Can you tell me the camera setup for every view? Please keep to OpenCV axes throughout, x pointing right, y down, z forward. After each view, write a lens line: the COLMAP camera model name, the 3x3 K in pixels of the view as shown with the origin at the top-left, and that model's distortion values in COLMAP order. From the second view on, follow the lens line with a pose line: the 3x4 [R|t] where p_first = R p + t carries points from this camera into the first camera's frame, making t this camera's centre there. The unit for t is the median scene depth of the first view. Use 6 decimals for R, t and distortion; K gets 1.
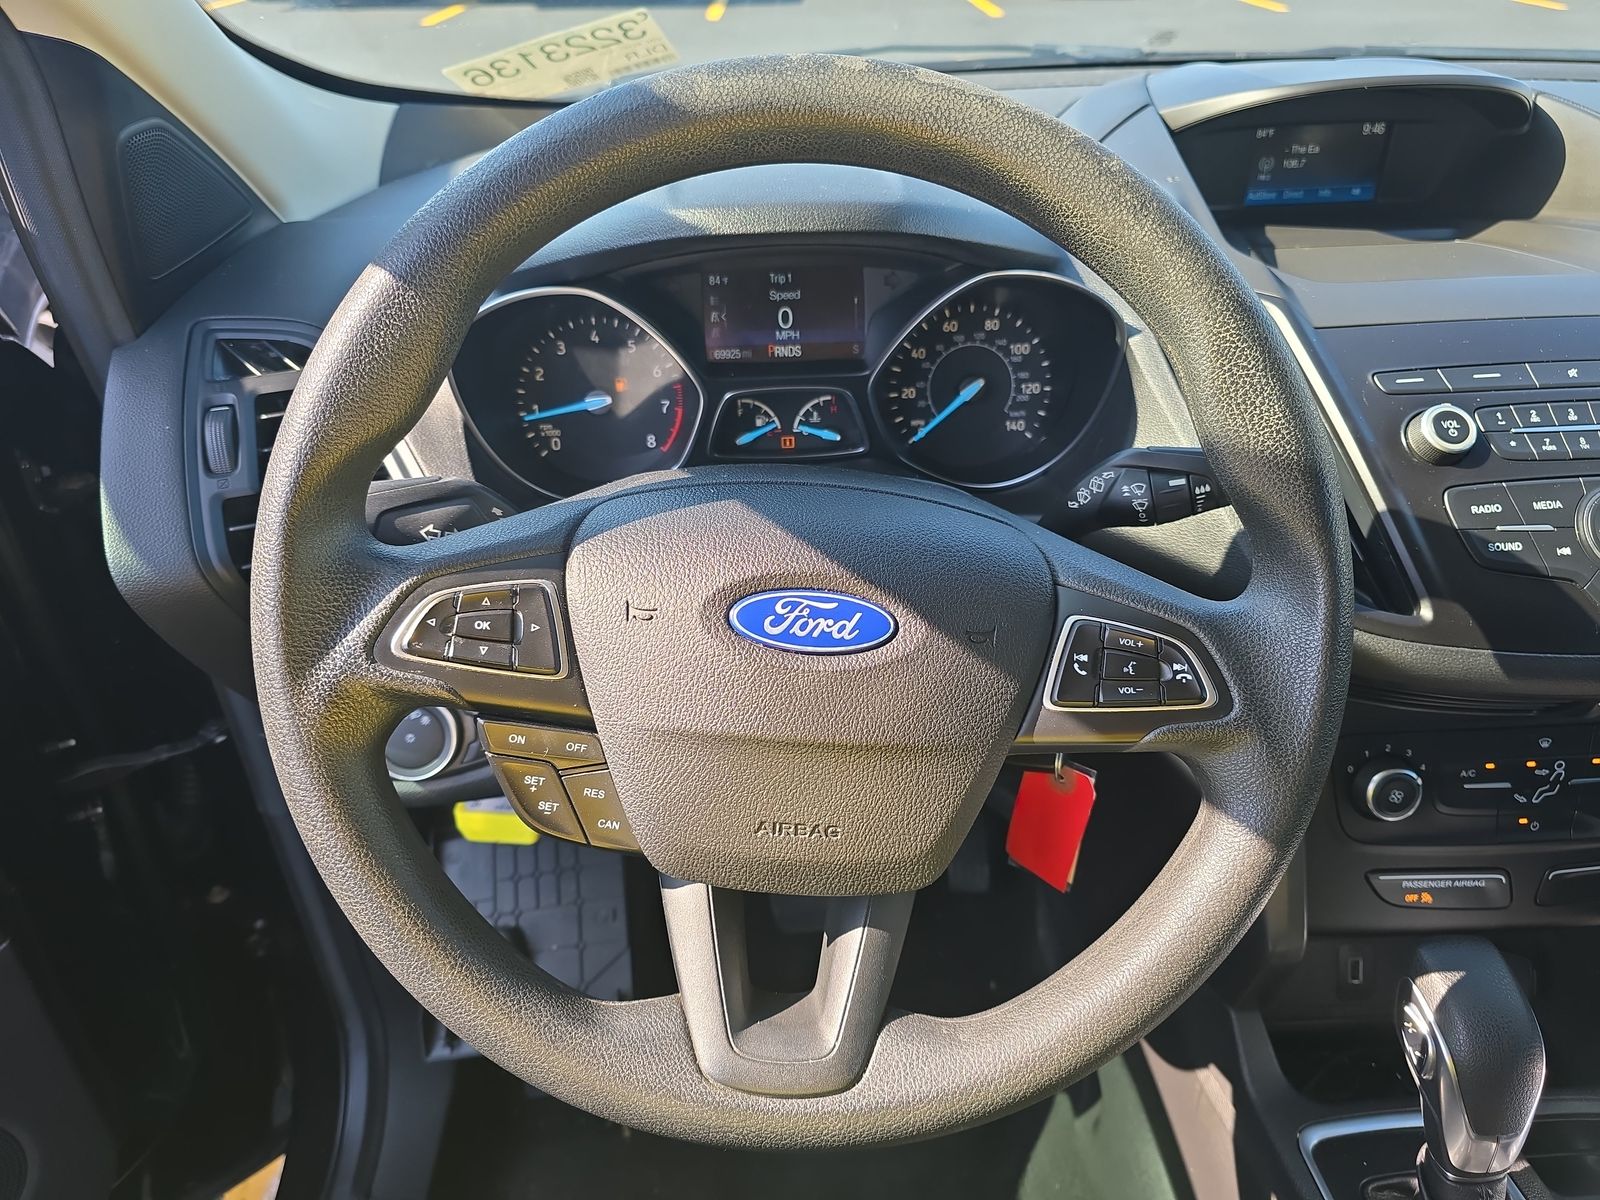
lens RADIAL K [[1070.3, 0, 800.2], [0, 1070.3, 596.2], [0, 0, 1]] dist [0.022486, -0.018527]
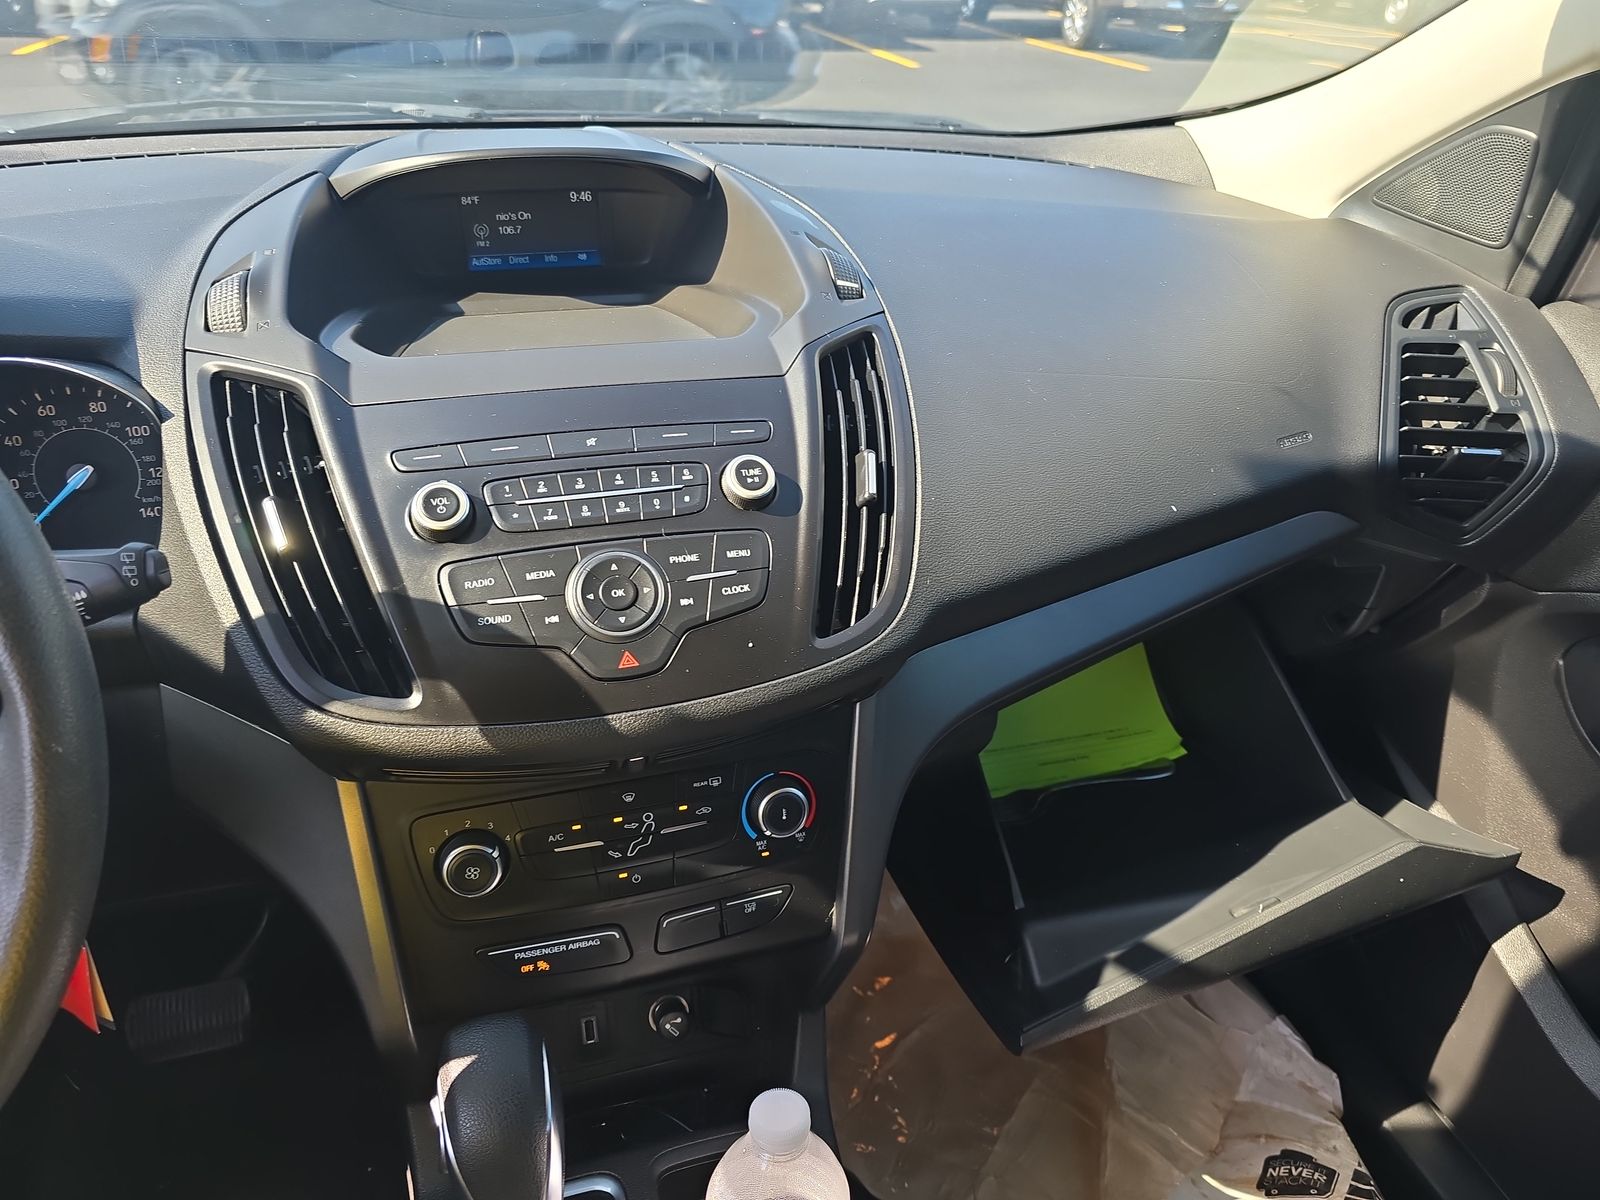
lens RADIAL K [[1070.3, 0, 800.0], [0, 1070.3, 600.8], [0, 0, 1]] dist [0.022486, -0.018527]
pose [[0.966039, -0.087151, 0.243255, 0.517945], [0.094297, 0.995384, -0.017863, -0.014258], [-0.240575, 0.040195, 0.969798, -0.032447]]
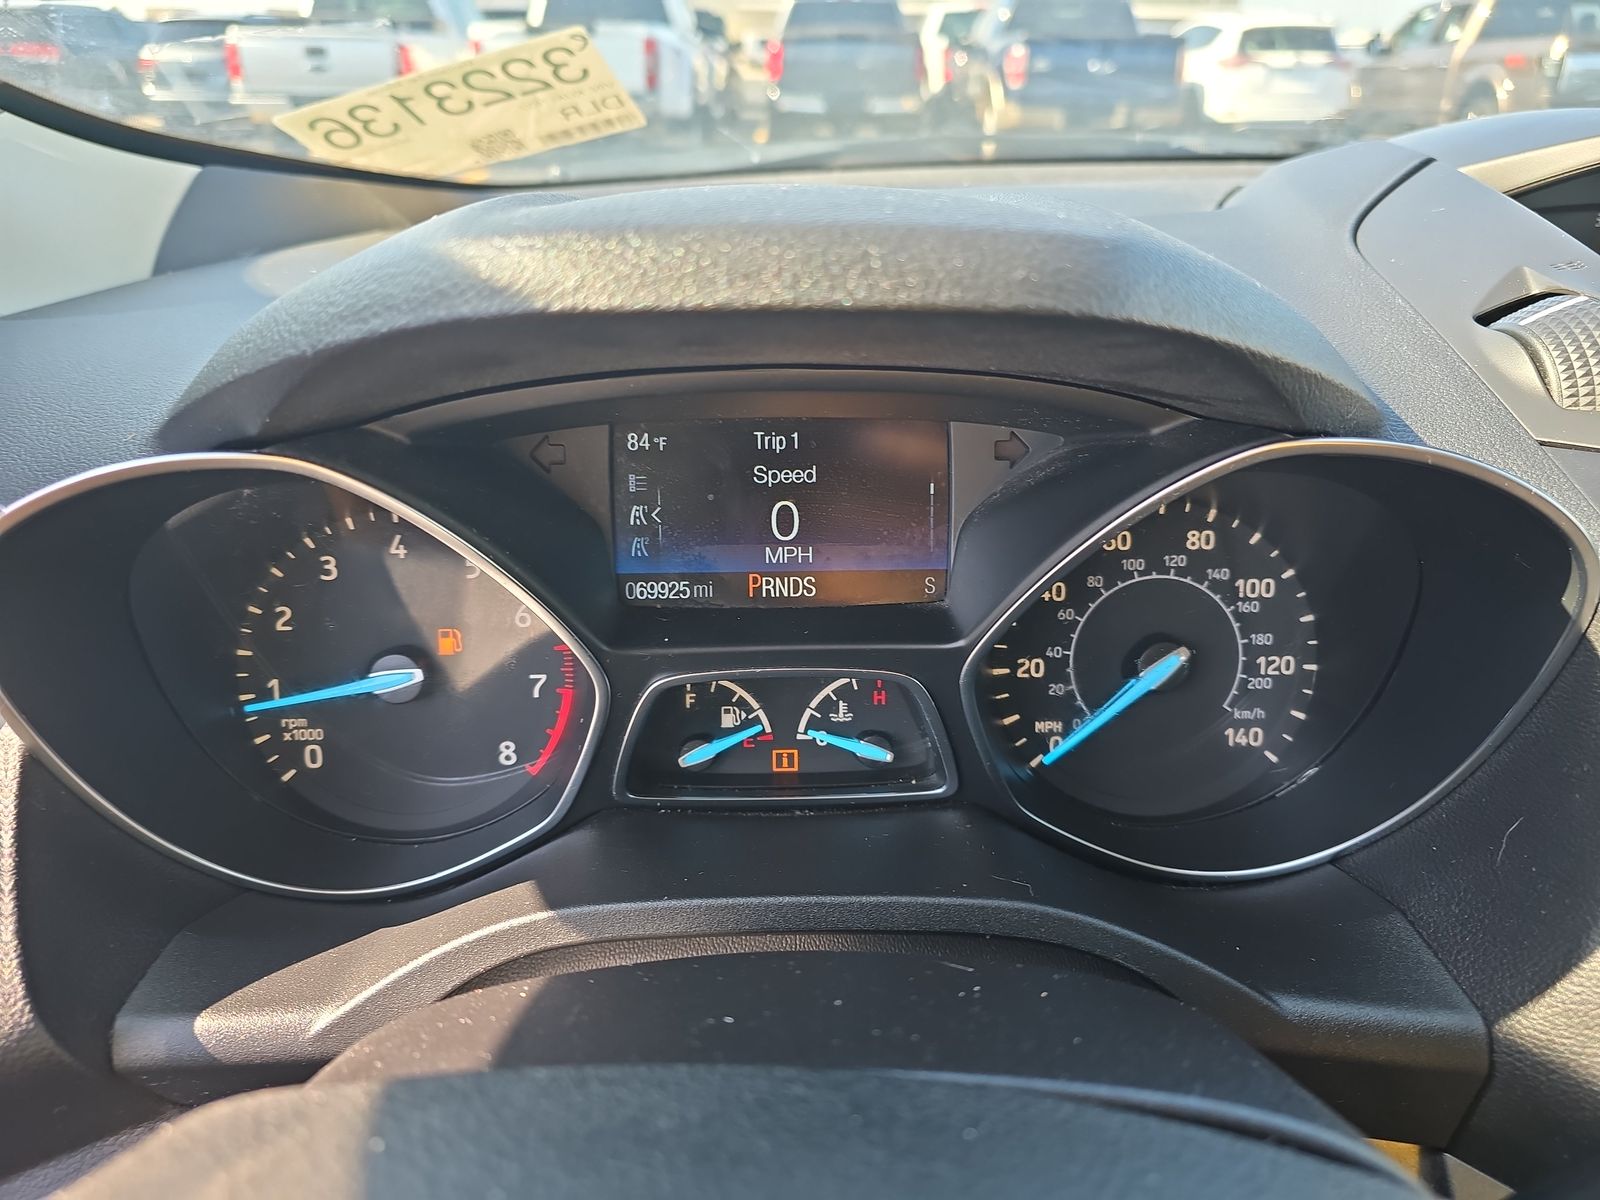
lens RADIAL K [[1161.1, 0, 800.9], [0, 1161.1, 612.2], [0, 0, 1]] dist [-0.010859, 0.008154]
pose [[0.999743, 0.022066, -0.005138, -0.003113], [-0.022556, 0.990723, -0.134011, -0.142636], [0.002133, 0.134093, 0.990966, 0.468546]]
